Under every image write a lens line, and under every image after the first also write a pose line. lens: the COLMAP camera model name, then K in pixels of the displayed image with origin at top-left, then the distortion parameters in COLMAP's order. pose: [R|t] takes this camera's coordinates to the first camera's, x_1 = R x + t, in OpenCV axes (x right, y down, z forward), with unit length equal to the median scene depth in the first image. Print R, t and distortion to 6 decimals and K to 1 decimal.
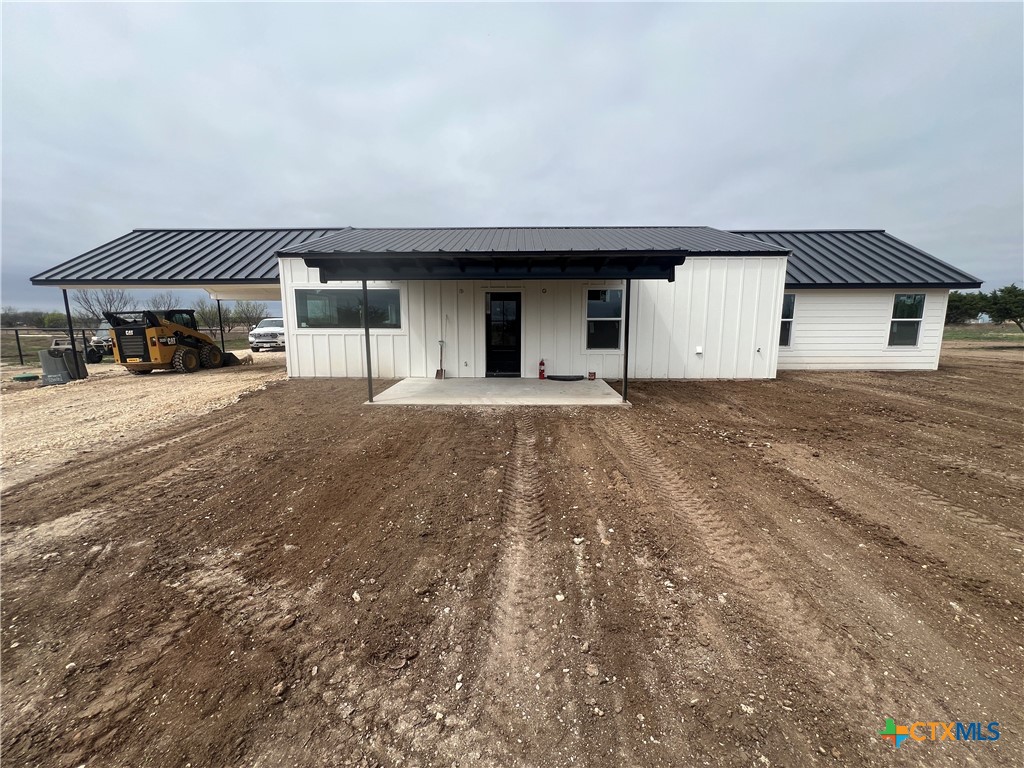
lens RADIAL K [[408.2, 0, 512.0], [0, 408.2, 382.9], [0, 0, 1]] dist [-0.004867, -0.000432]
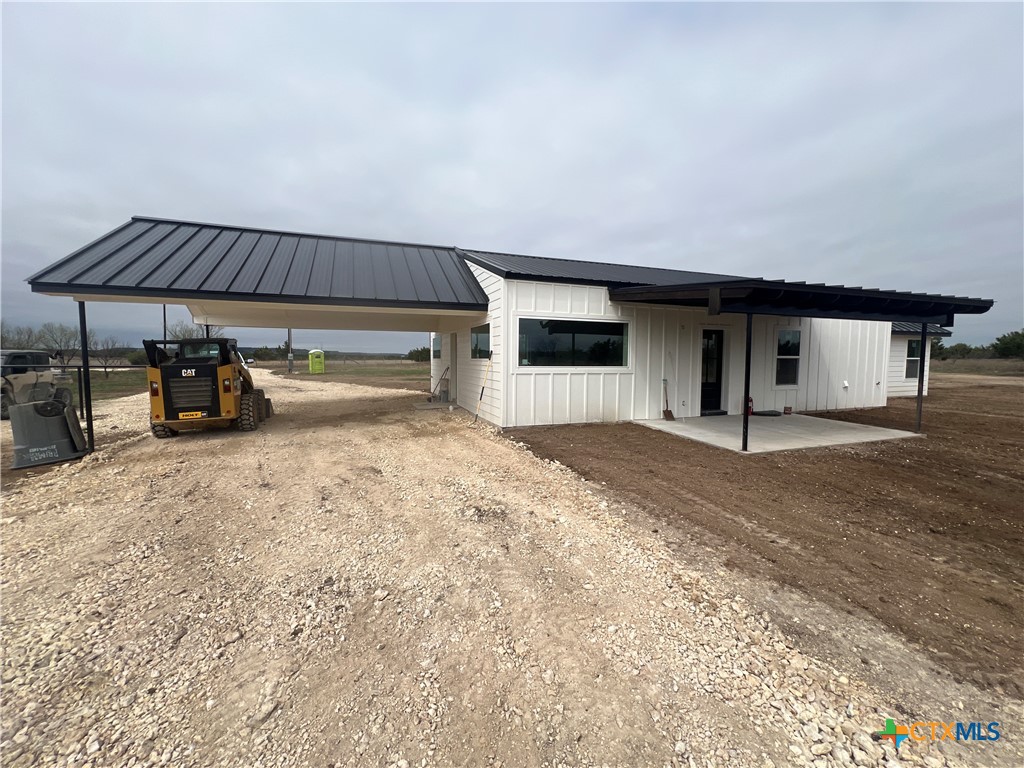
lens RADIAL K [[408.2, 0, 512.0], [0, 408.2, 385.7], [0, 0, 1]] dist [-0.004867, -0.000432]
pose [[0.933196, -0.019352, 0.358847, -0.823776], [0.047918, 0.996333, -0.070882, -0.038990], [-0.356160, 0.083342, 0.930701, 0.258868]]
